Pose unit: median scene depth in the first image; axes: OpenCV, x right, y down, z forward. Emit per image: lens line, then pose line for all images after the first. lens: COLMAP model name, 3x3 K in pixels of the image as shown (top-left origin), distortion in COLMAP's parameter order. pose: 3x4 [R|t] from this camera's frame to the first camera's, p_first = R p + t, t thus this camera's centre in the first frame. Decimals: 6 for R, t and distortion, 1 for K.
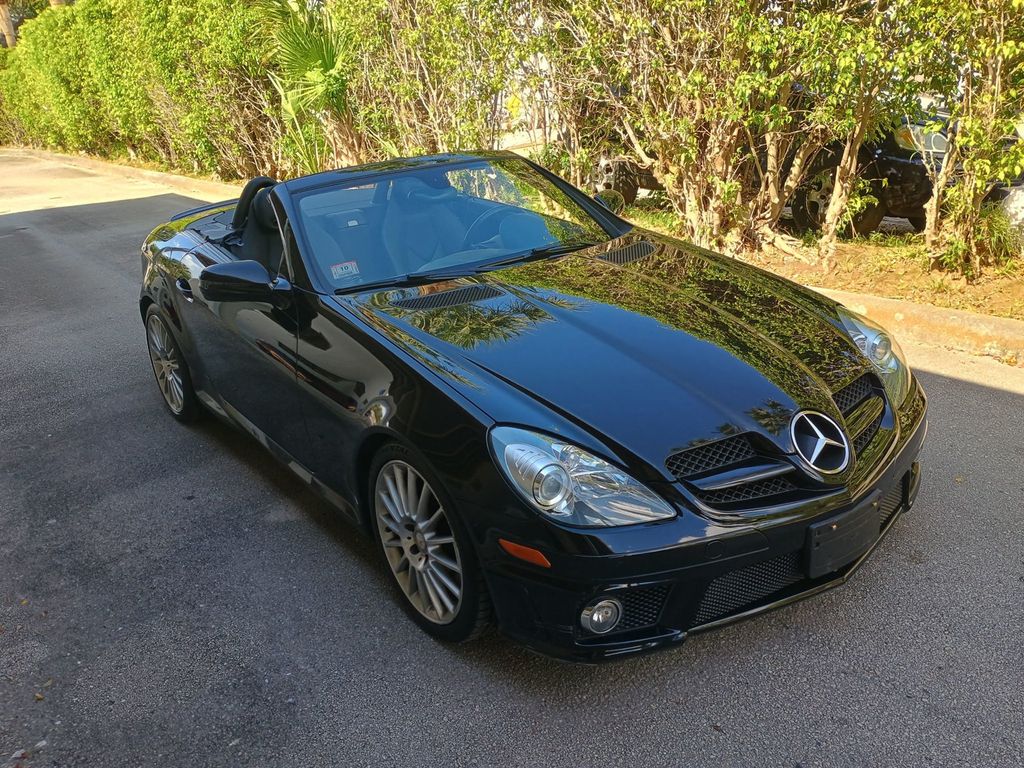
lens RADIAL K [[886.8, 0, 512.0], [0, 886.8, 384.0], [0, 0, 1]] dist [0.086167, -0.172128]
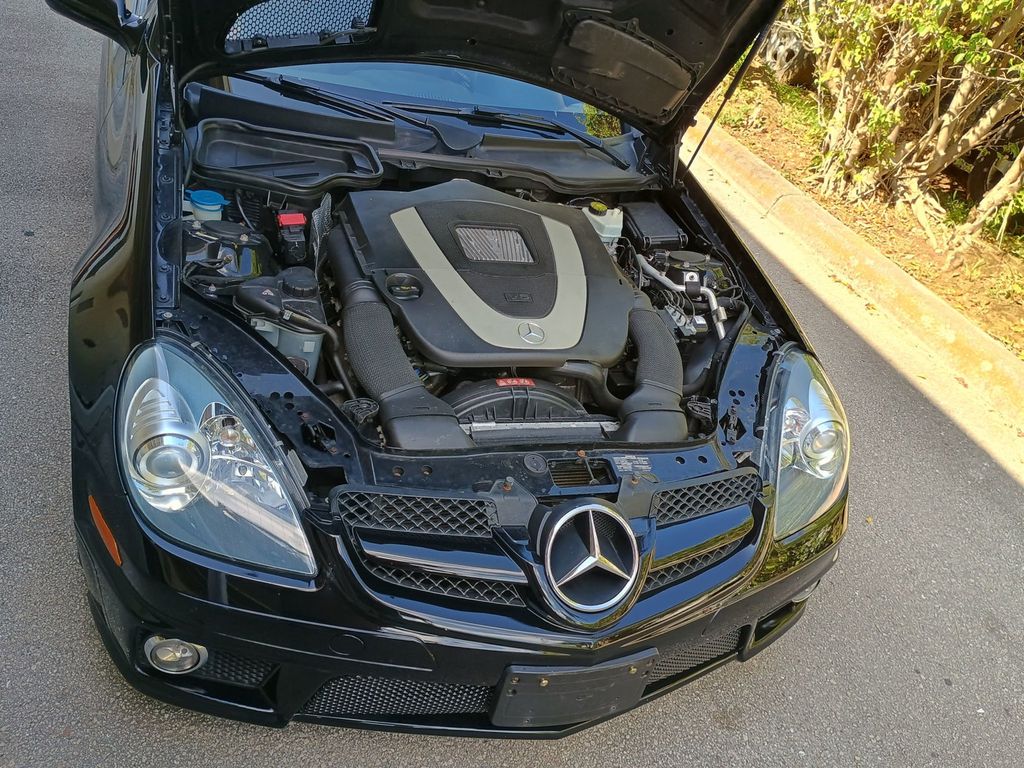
lens RADIAL K [[886.8, 0, 512.0], [0, 886.8, 384.0], [0, 0, 1]] dist [0.086167, -0.172128]
pose [[0.907301, 0.408660, -0.099008, 0.118452], [-0.377090, 0.894968, 0.238404, -0.072853], [0.186035, -0.178969, 0.966106, 0.146121]]
